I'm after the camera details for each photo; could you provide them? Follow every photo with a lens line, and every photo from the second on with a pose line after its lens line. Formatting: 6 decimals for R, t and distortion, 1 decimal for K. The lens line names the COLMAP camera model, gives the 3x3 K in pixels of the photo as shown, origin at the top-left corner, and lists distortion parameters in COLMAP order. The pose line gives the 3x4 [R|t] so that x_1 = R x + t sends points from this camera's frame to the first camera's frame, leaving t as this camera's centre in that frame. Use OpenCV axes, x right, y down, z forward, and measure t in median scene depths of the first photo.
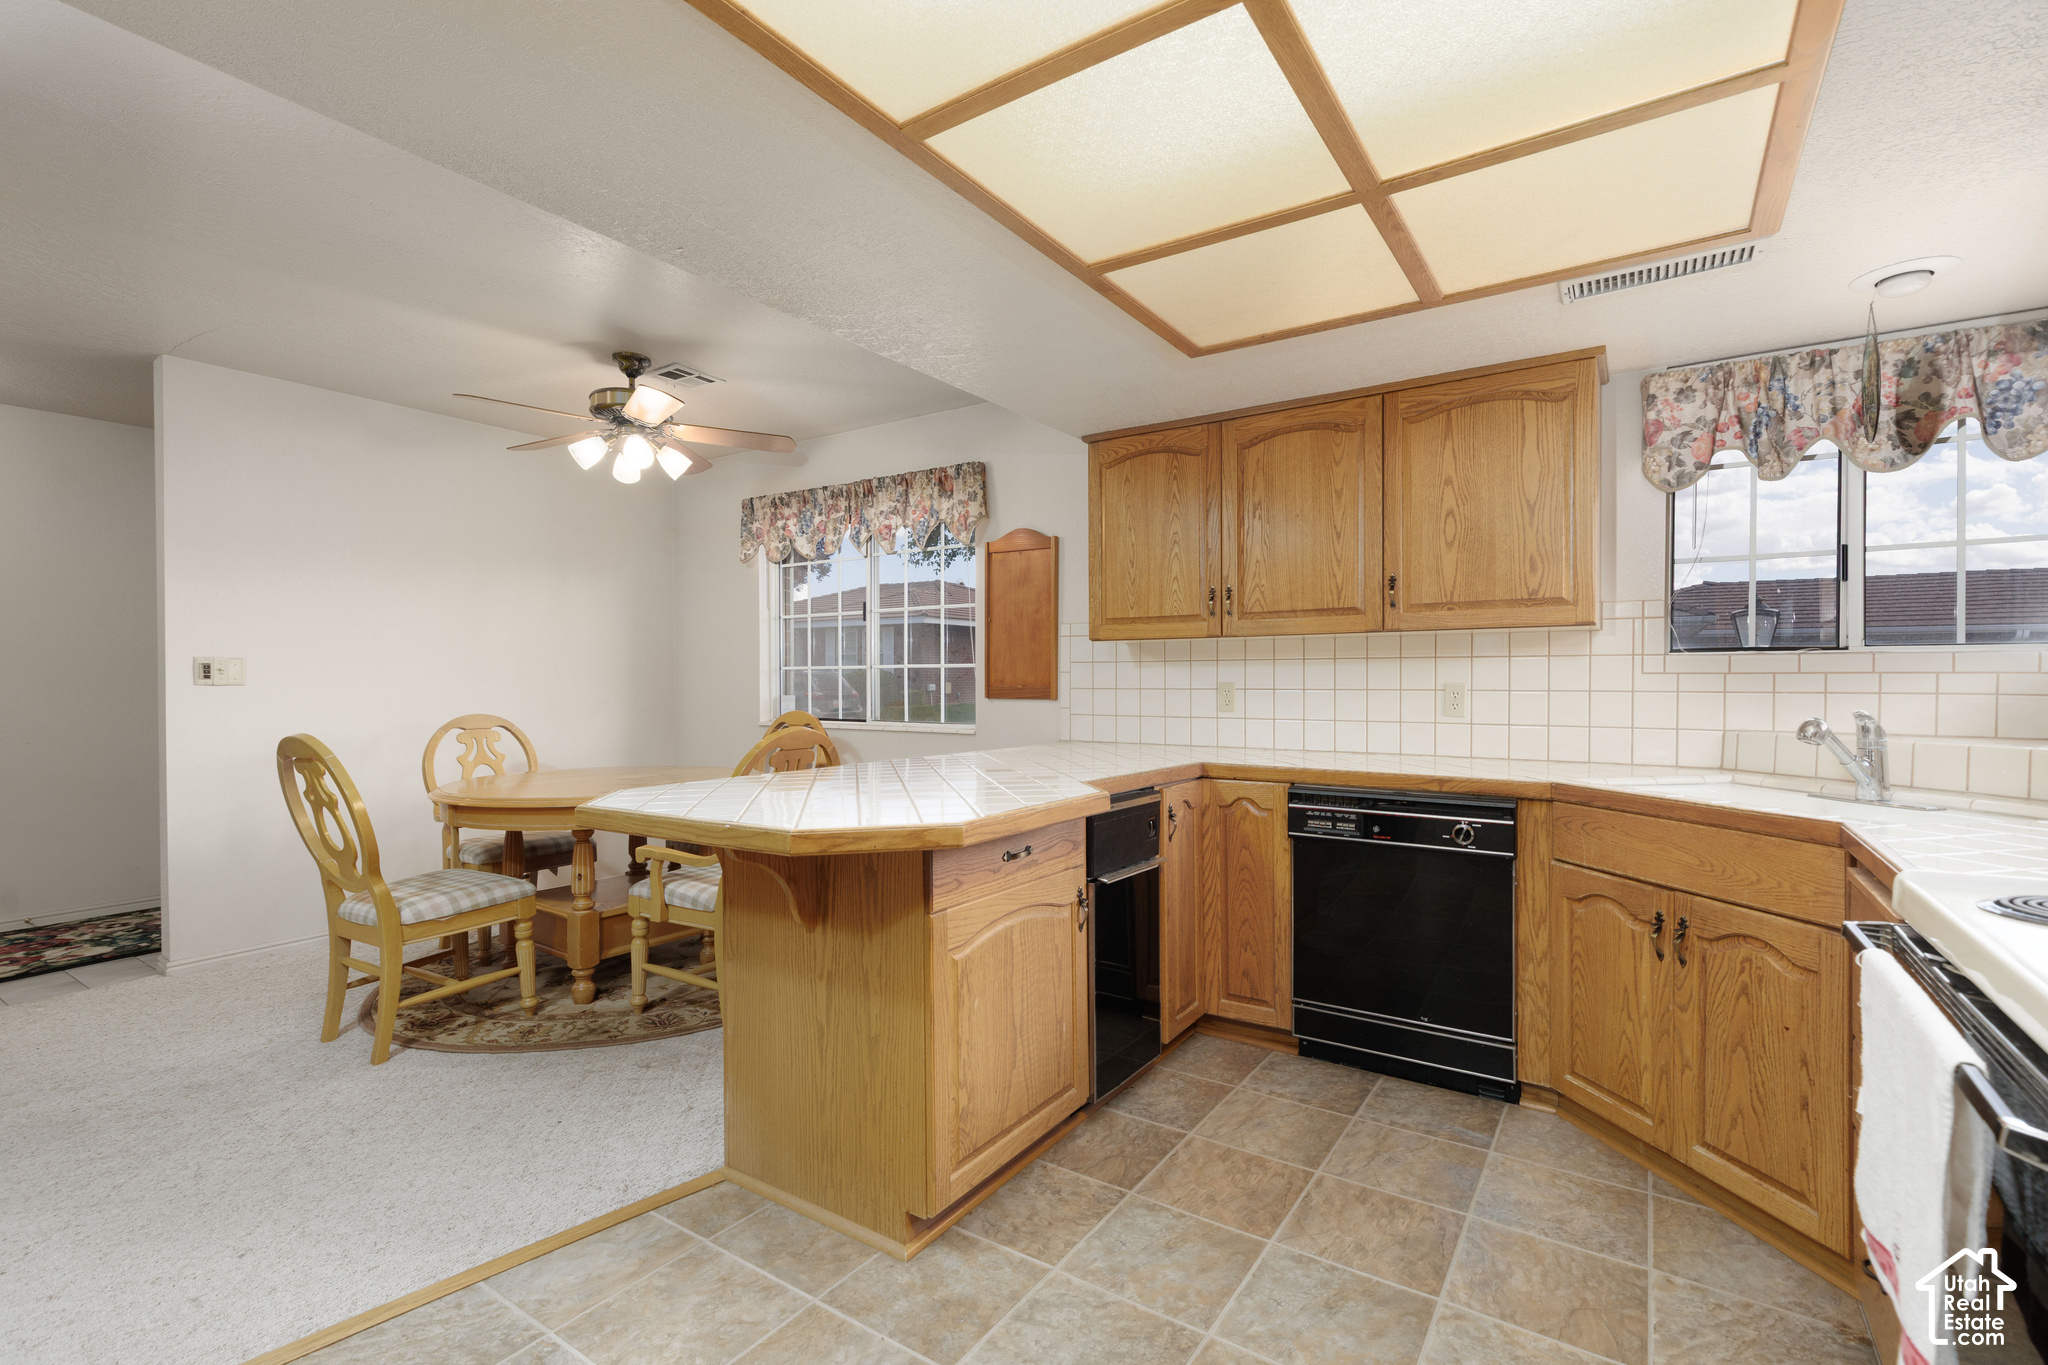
lens RADIAL K [[923.7, 0, 1030.6], [0, 923.7, 680.6], [0, 0, 1]] dist [0.000652, -0.000053]
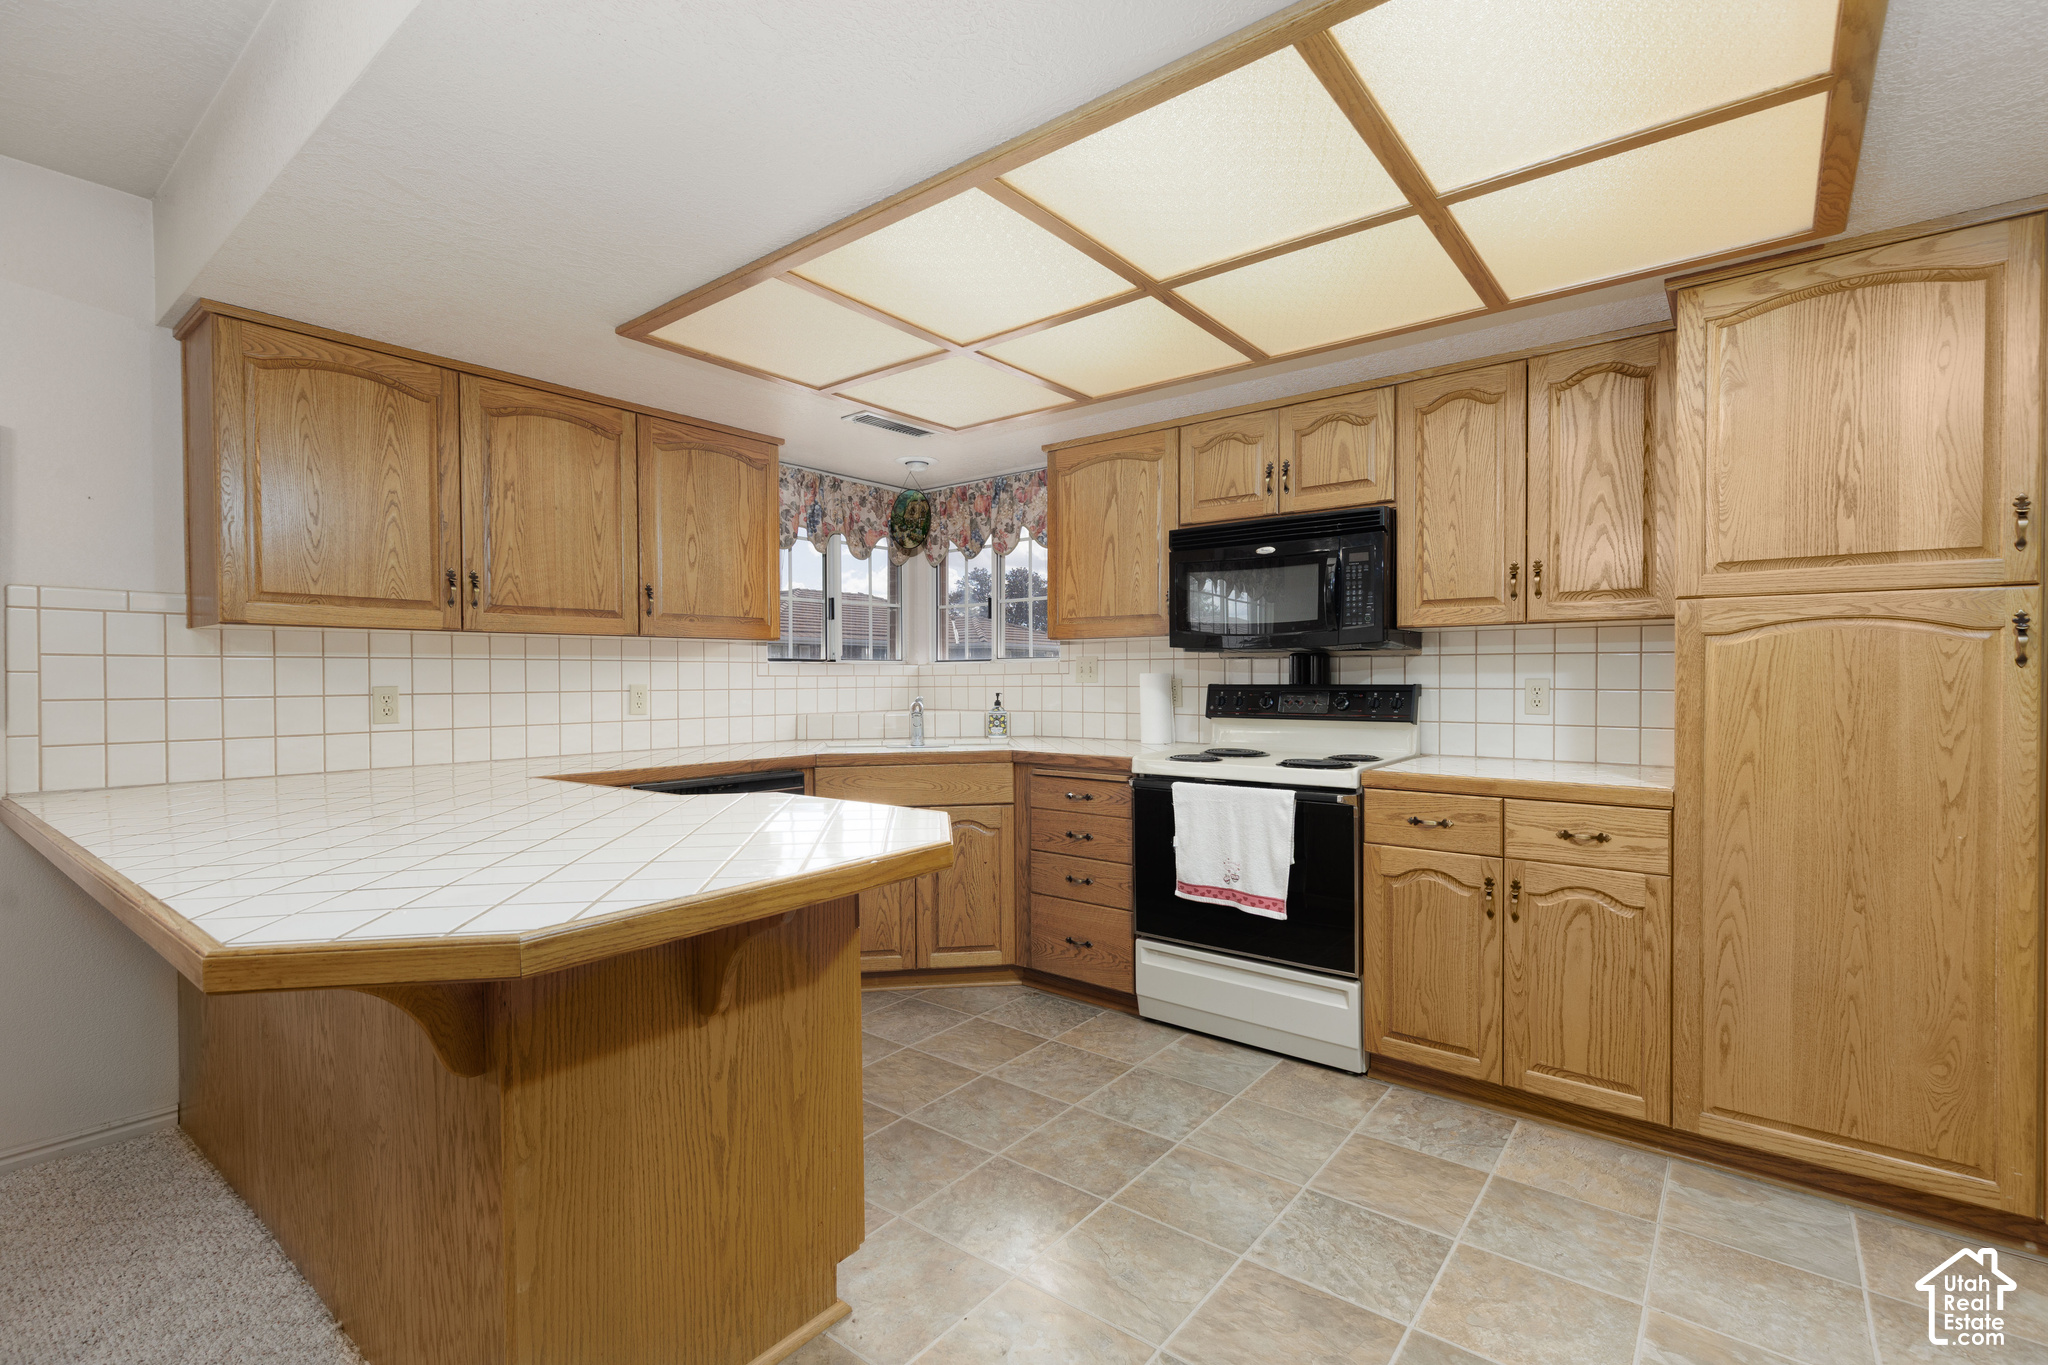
lens RADIAL K [[923.7, 0, 1032.5], [0, 923.7, 686.6], [0, 0, 1]] dist [0.000652, -0.000053]
pose [[0.069367, -0.006510, 0.997570, -0.678636], [0.008252, 0.999948, 0.005951, 0.002723], [-0.997557, 0.007819, 0.069417, 0.492454]]
